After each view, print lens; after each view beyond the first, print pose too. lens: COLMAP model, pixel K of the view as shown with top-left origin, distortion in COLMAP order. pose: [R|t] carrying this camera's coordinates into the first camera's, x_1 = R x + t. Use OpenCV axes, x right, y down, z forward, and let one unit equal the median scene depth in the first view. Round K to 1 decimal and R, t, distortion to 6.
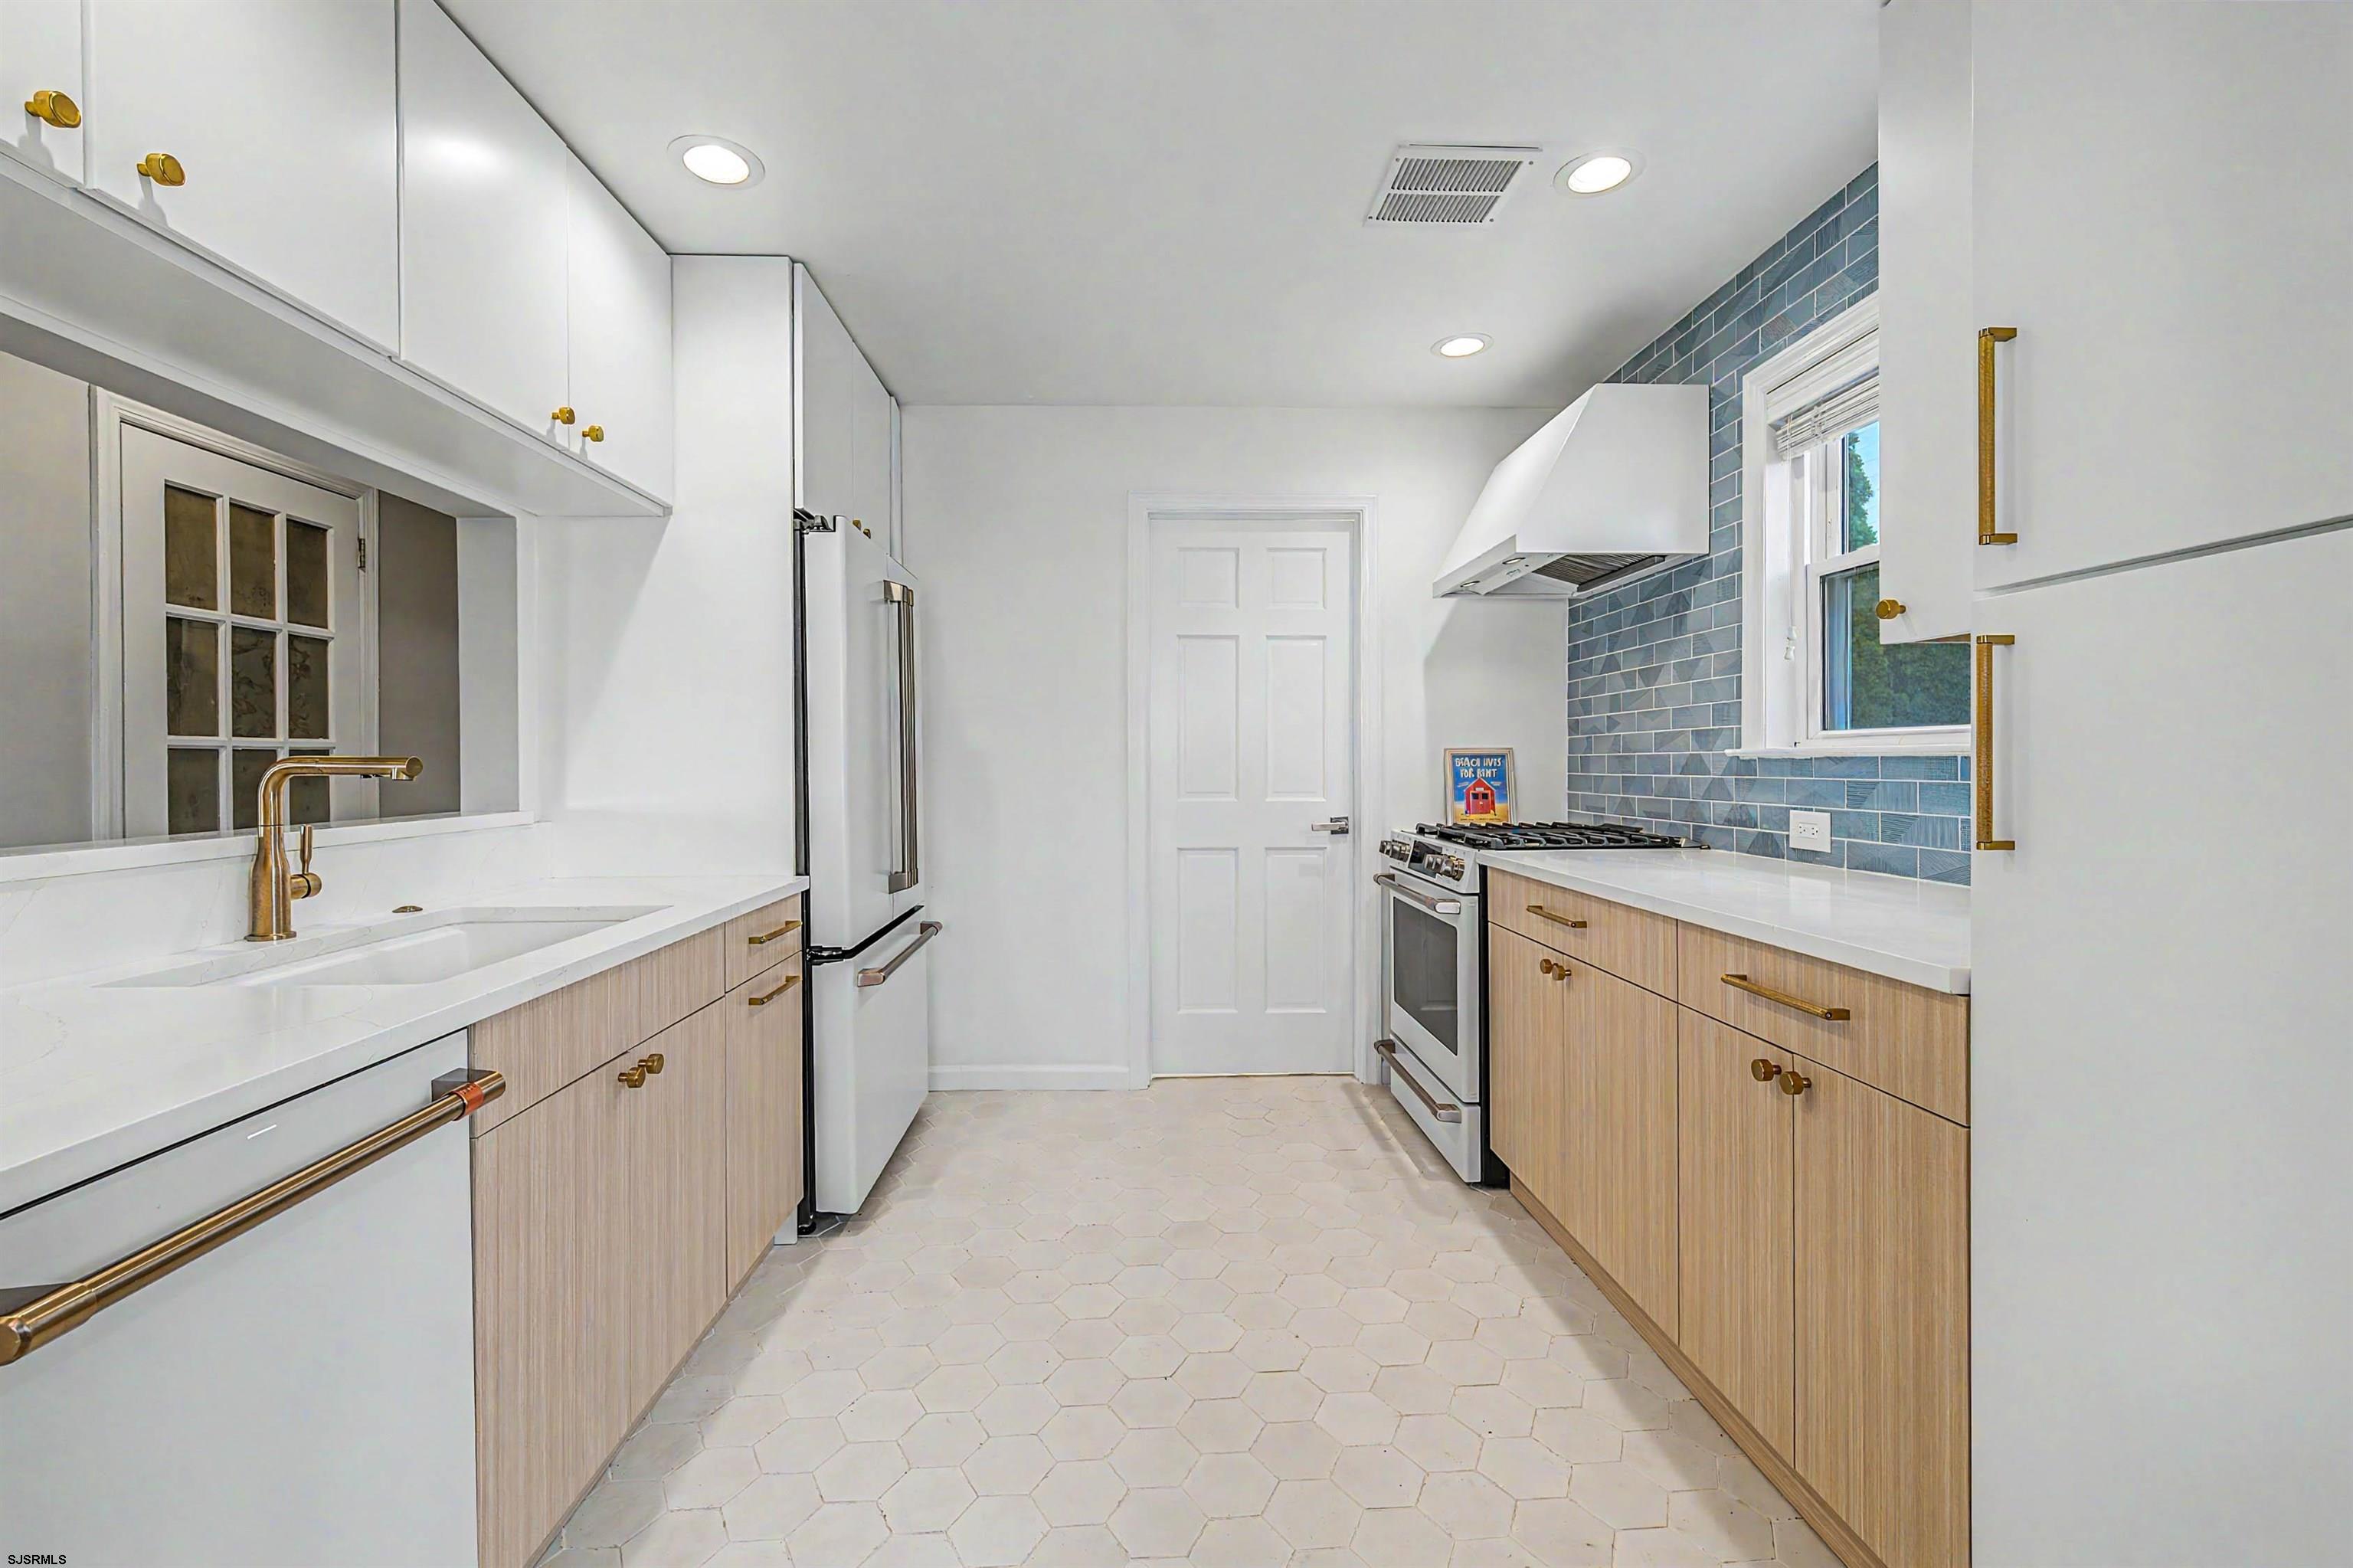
lens RADIAL K [[1023.9, 0, 1161.8], [0, 1023.9, 768.4], [0, 0, 1]] dist [-0.000814, -0.000048]
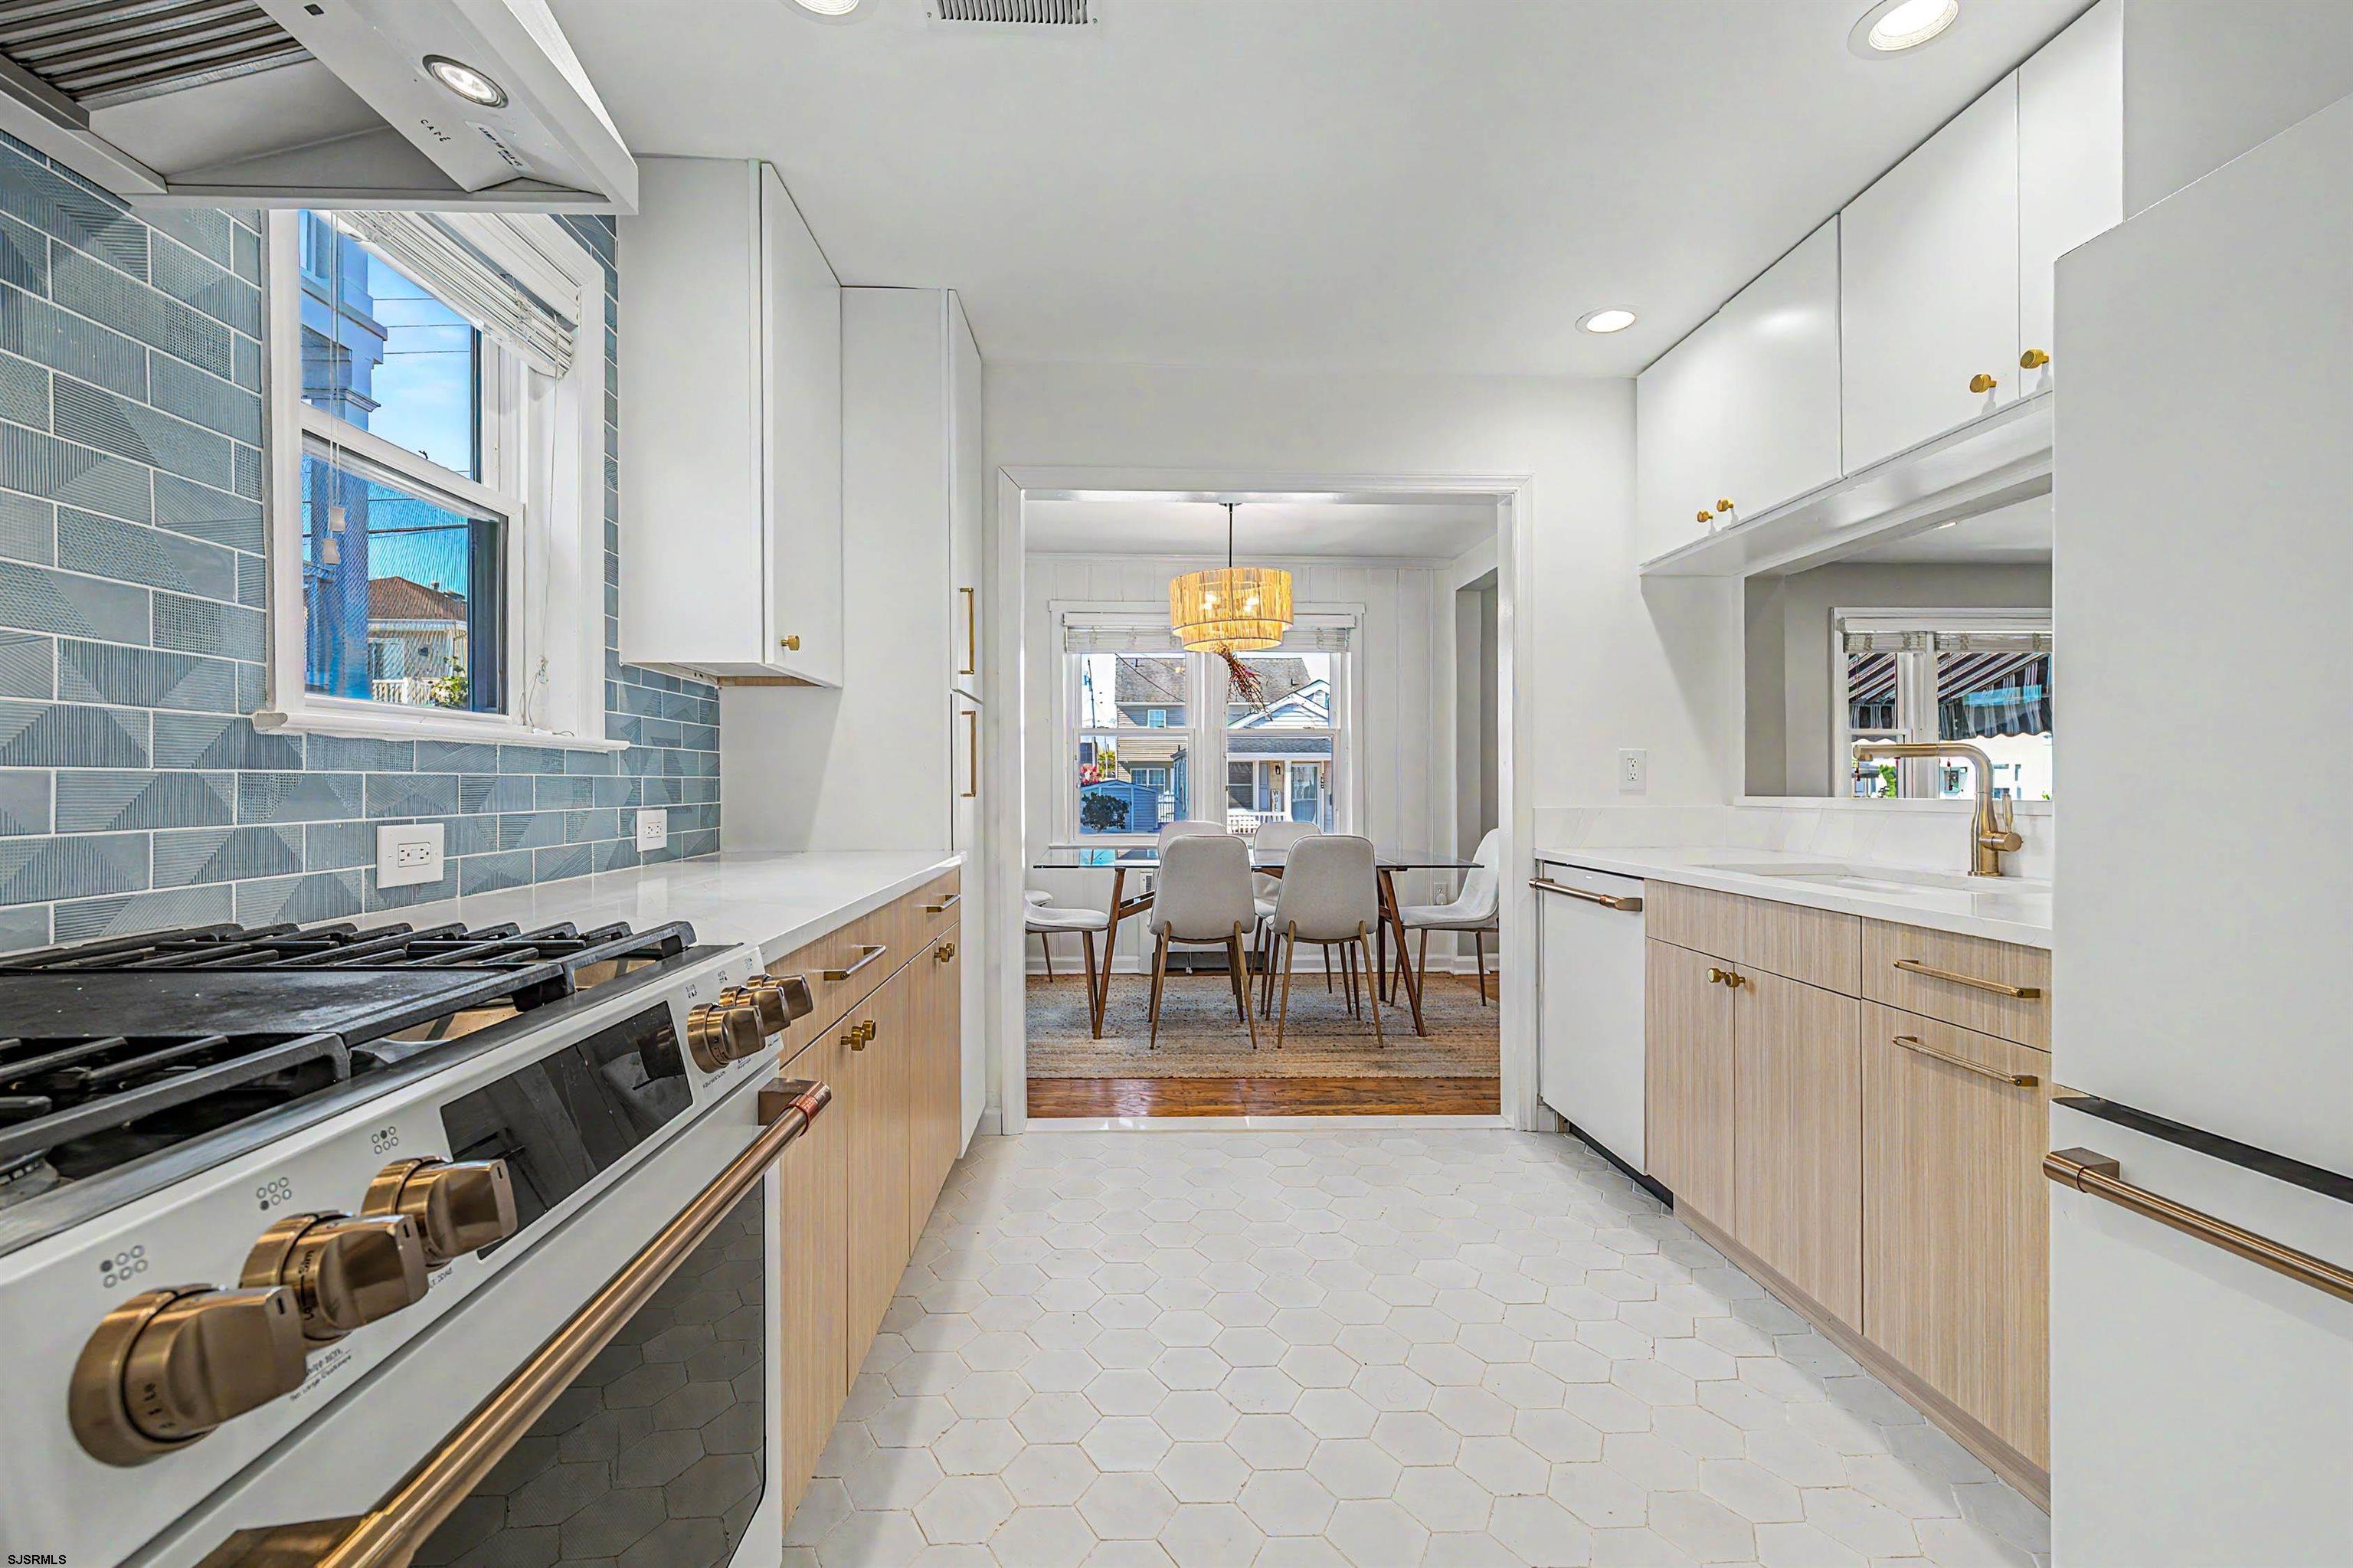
lens RADIAL K [[1023.9, 0, 1176.4], [0, 1023.9, 783.5], [0, 0, 1]] dist [-0.000814, -0.000048]
pose [[-0.999937, 0.009985, -0.005125, 0.151509], [0.009971, 0.999947, 0.002584, 0.018621], [0.005150, 0.002532, -0.999984, 1.590874]]
